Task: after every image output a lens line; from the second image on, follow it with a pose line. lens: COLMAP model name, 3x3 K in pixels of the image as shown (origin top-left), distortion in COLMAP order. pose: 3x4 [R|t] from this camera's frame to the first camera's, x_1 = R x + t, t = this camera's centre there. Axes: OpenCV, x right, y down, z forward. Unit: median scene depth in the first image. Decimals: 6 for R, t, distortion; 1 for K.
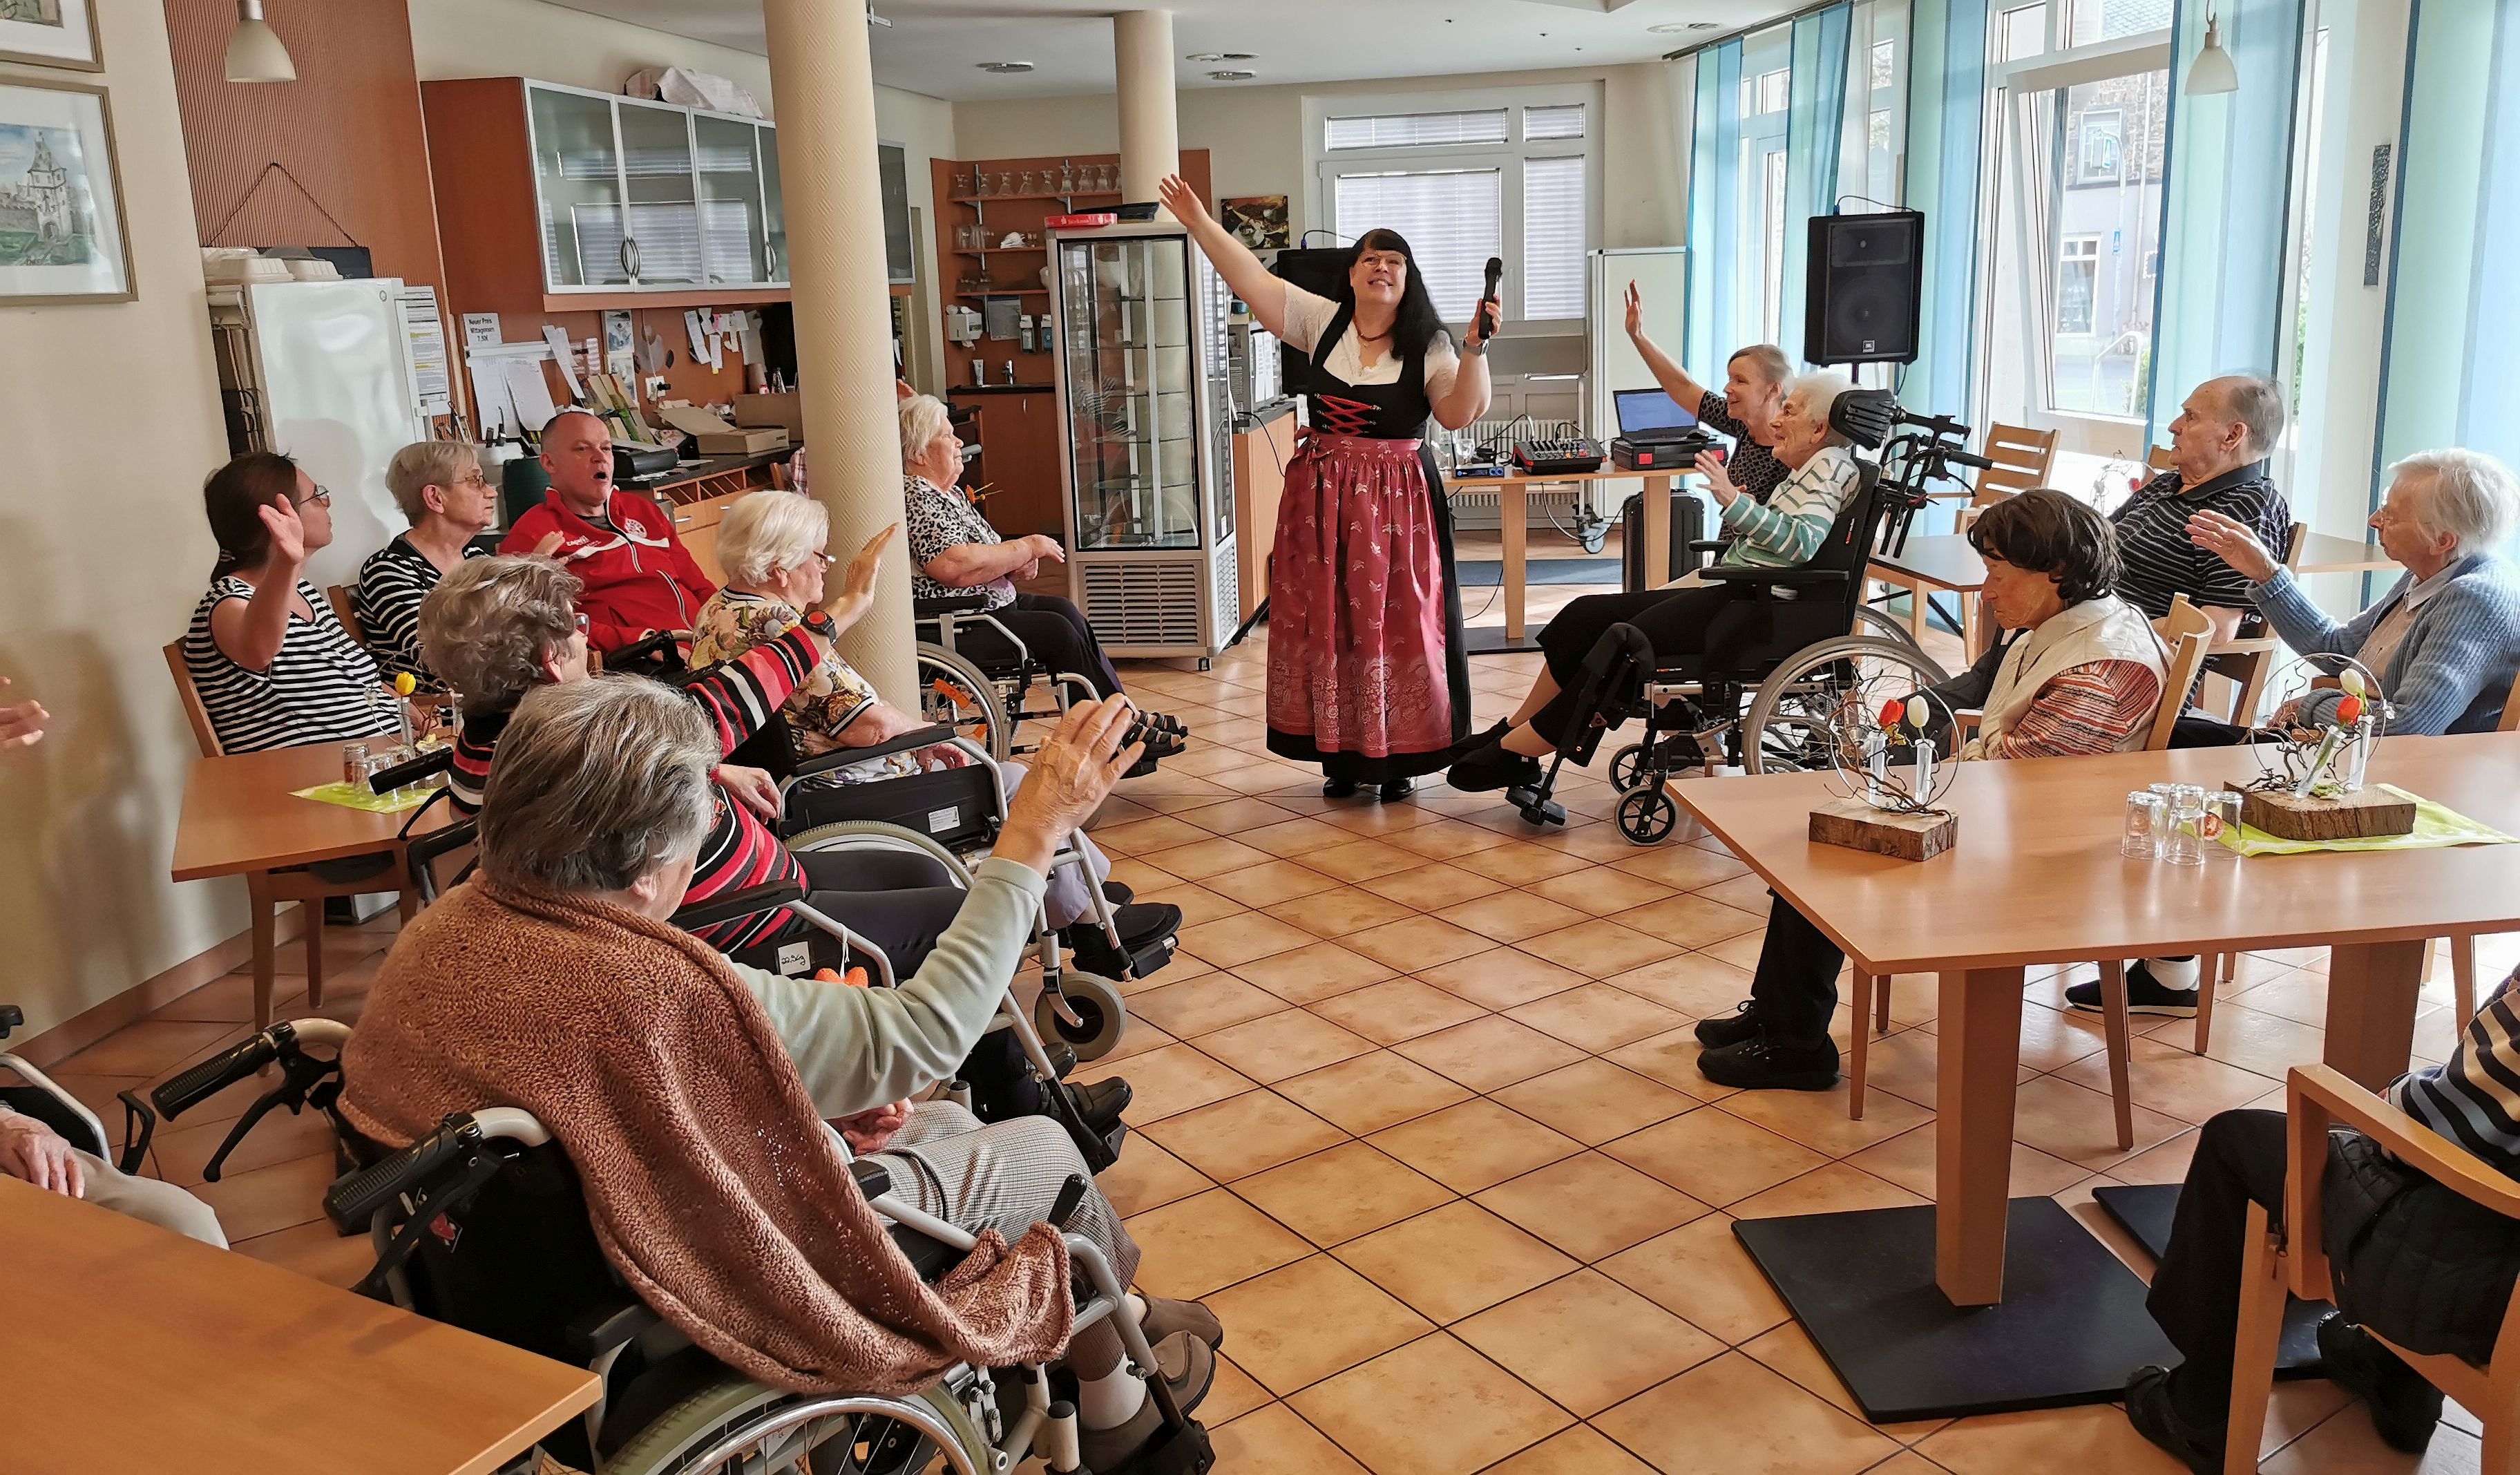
lens RADIAL K [[1913.4, 0, 1259.9], [0, 1913.4, 701.6], [0, 0, 1]] dist [0.051284, -0.076071]
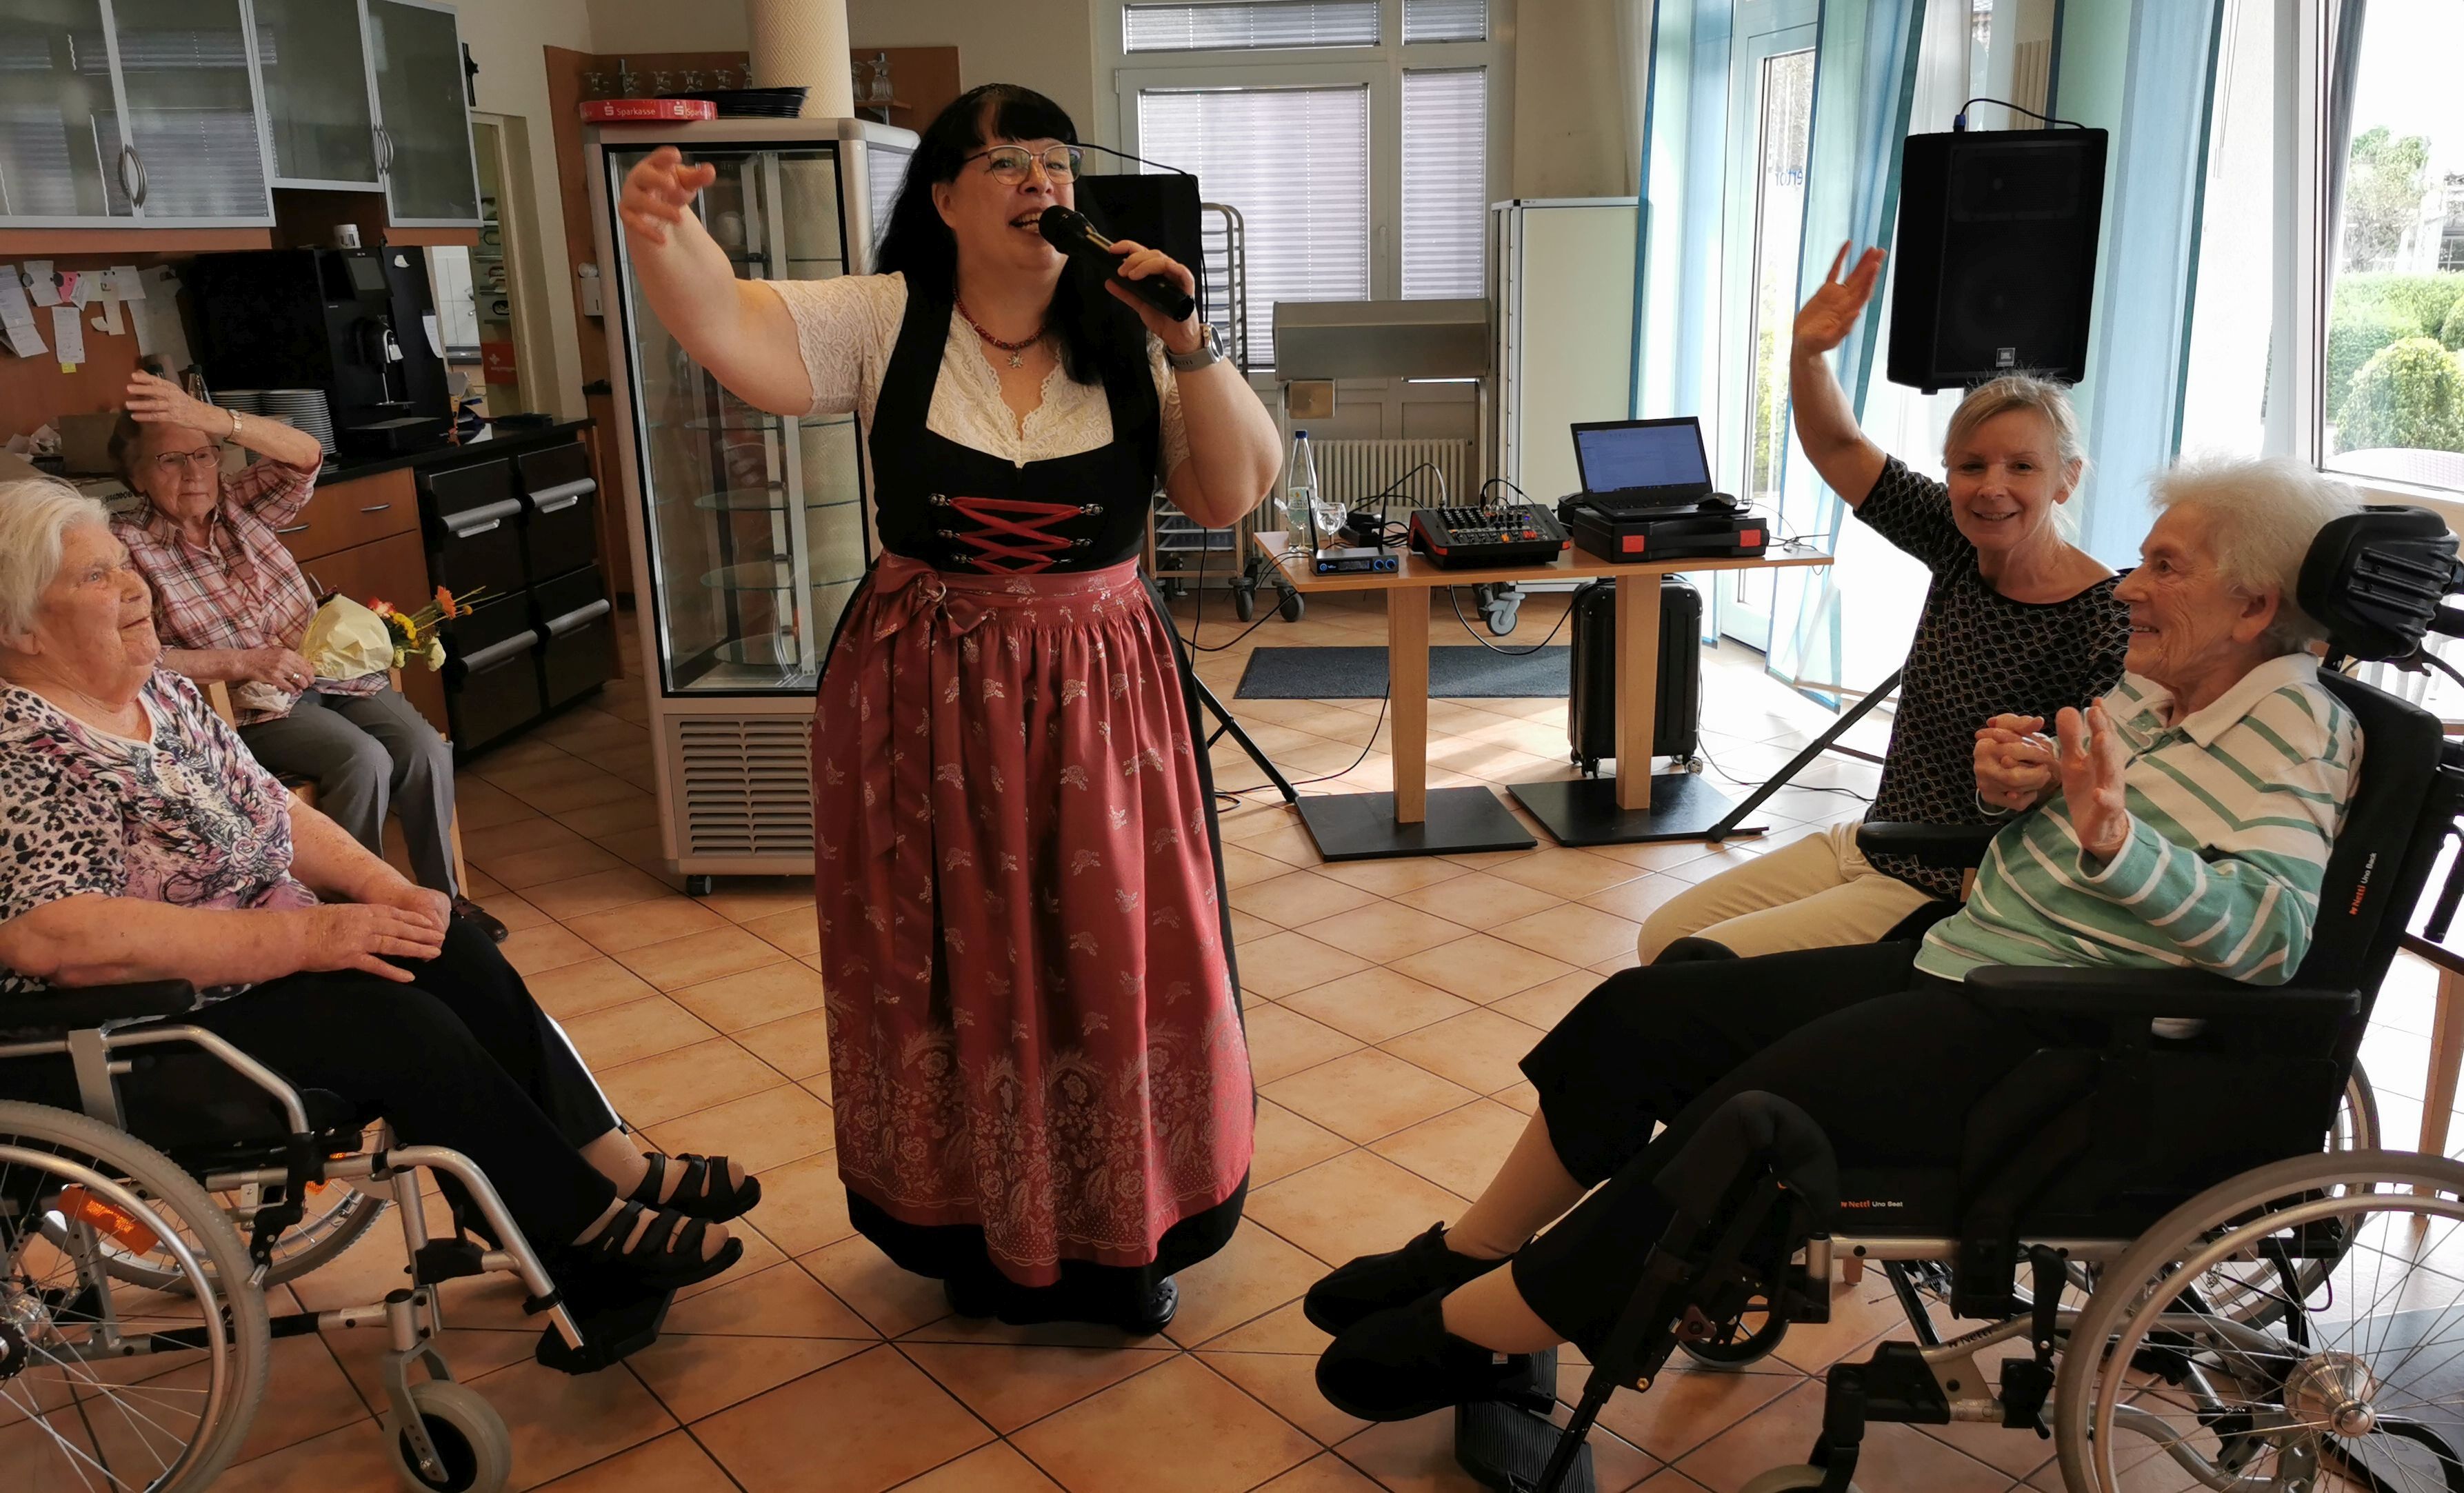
lens RADIAL K [[1914.3, 0, 1232.0], [0, 1914.3, 746.5], [0, 0, 1]] dist [0.045311, -0.012534]
pose [[0.997554, -0.003053, 0.069829, 0.053944], [0.000382, 0.999269, 0.038235, -0.132313], [-0.069895, -0.038115, 0.996826, 0.631476]]
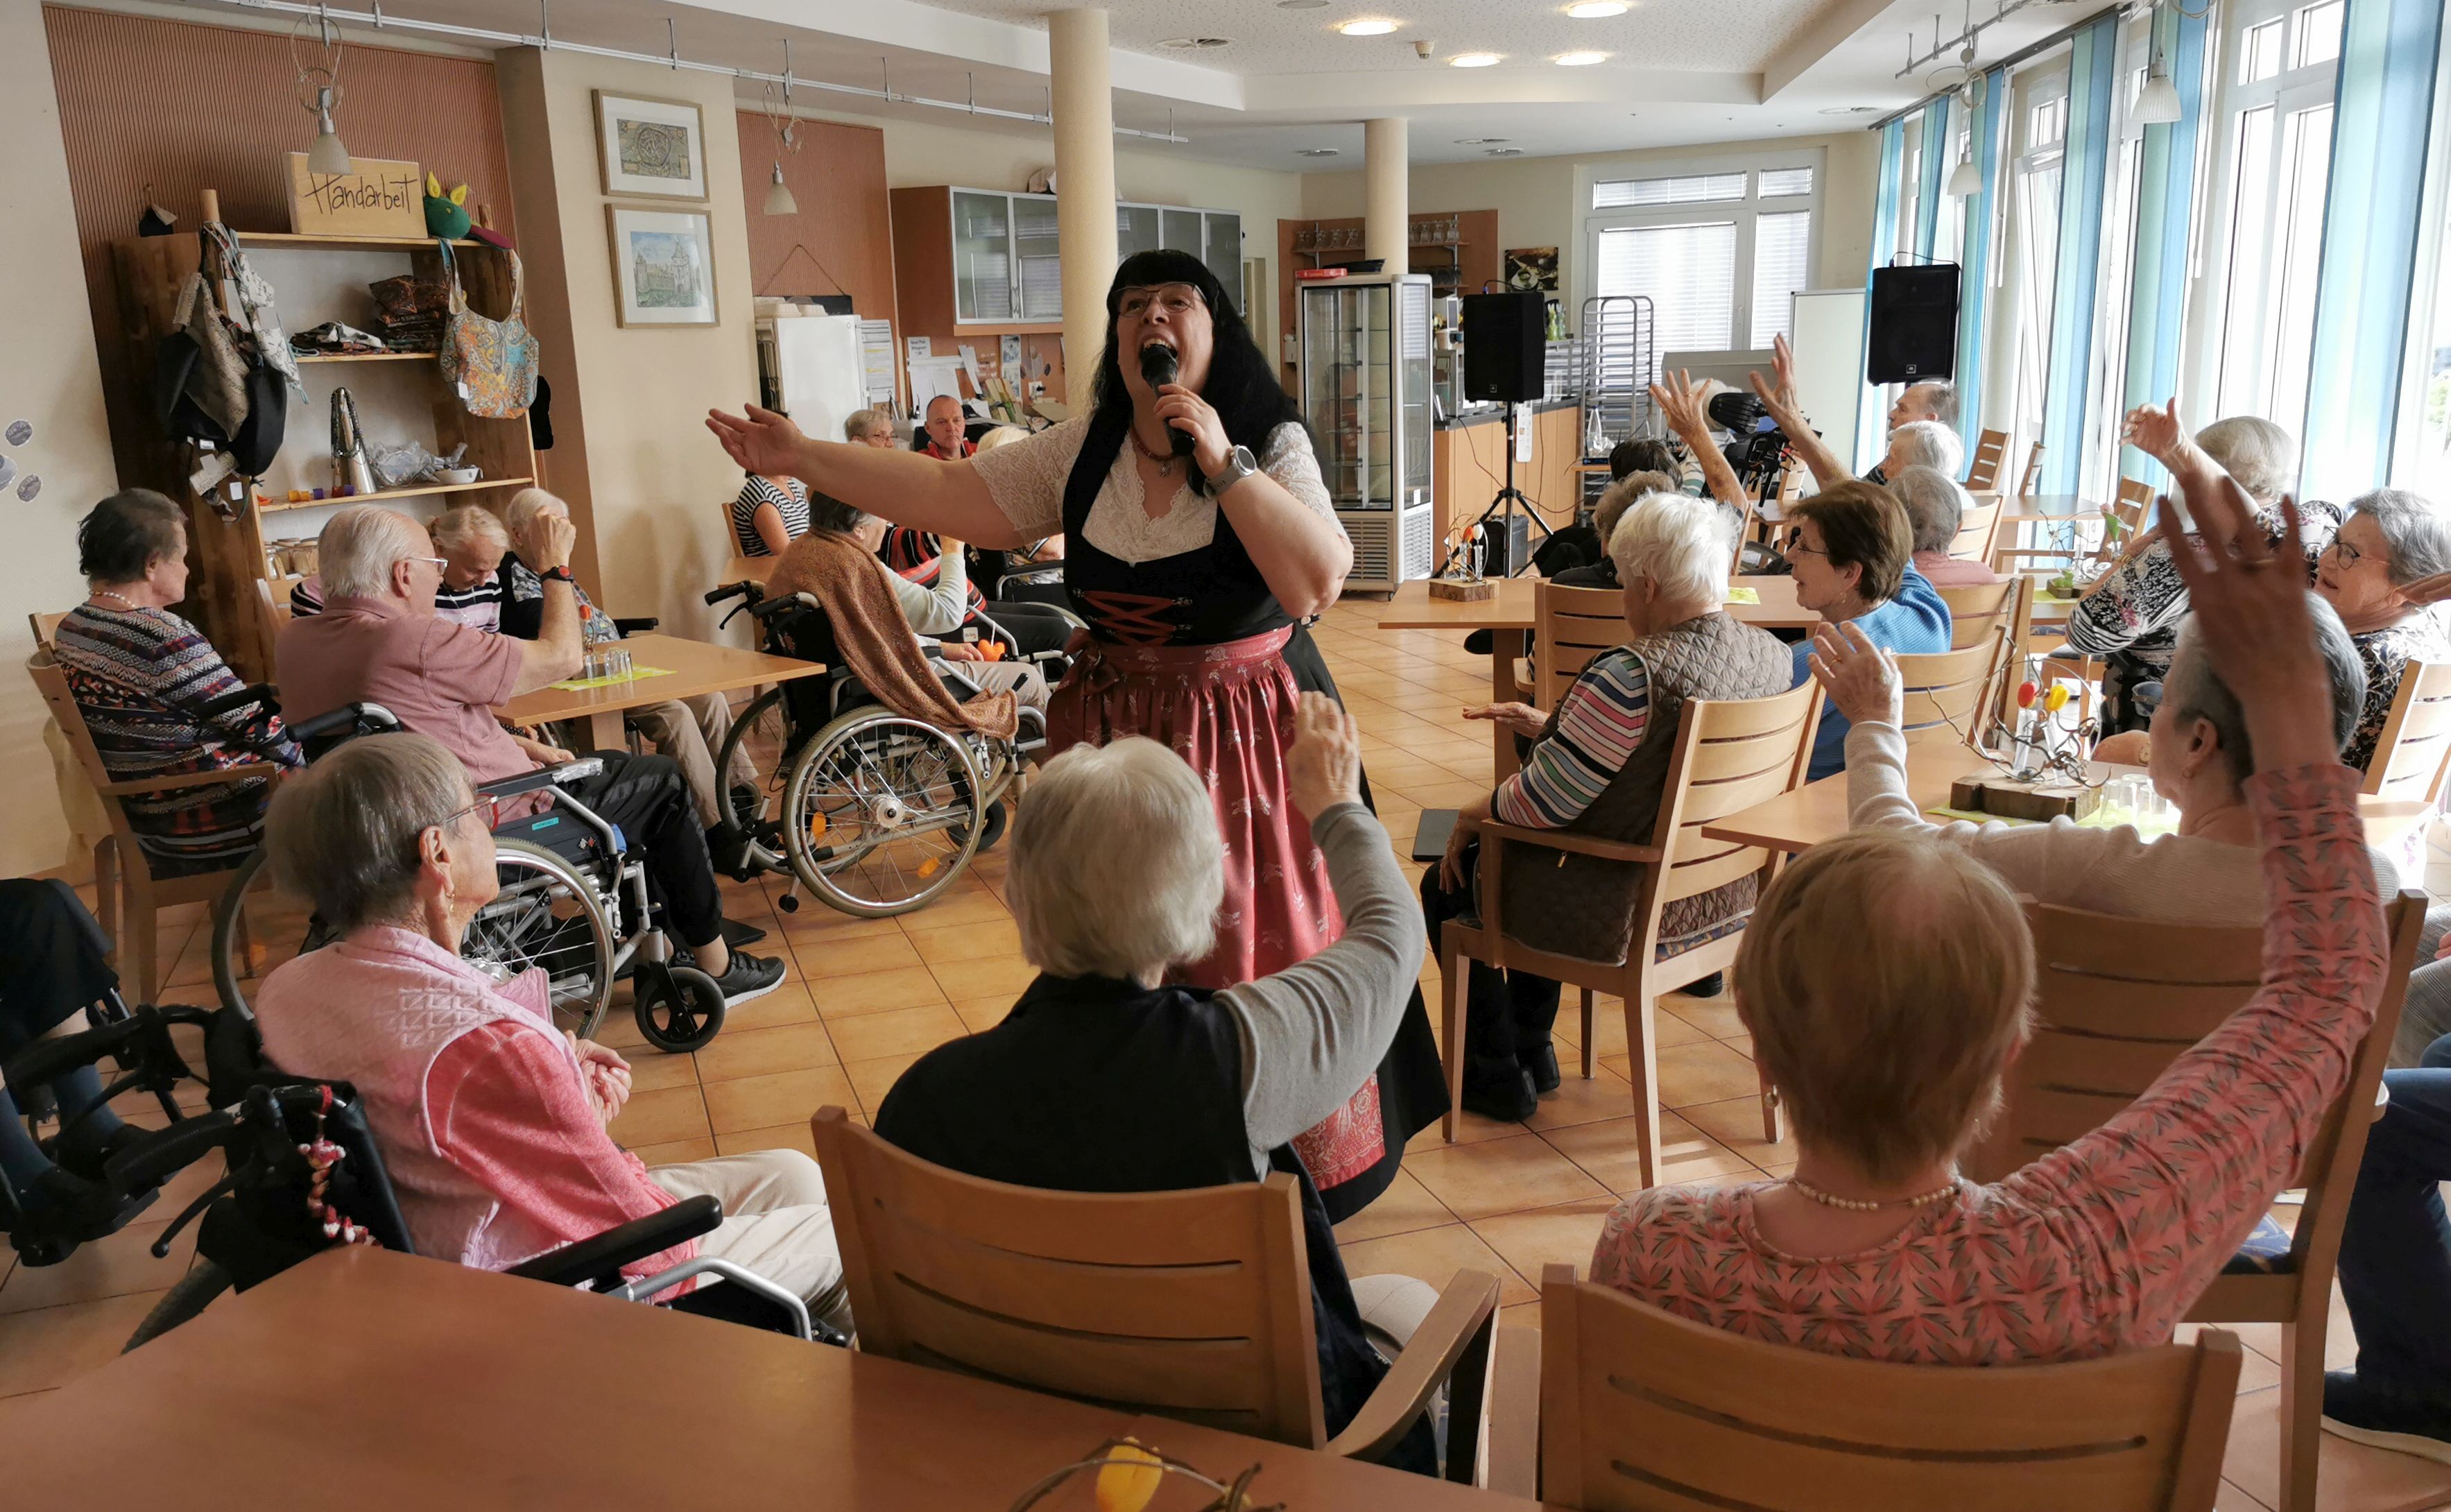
lens RADIAL K [[1892.6, 0, 1191.3], [0, 1892.6, 788.6], [0, 0, 1]] dist [0.065193, -0.111984]
pose [[0.958925, 0.073496, -0.273971, 0.335333], [-0.065307, 0.997107, 0.038904, 0.116587], [0.276038, -0.019414, 0.960951, -0.557478]]
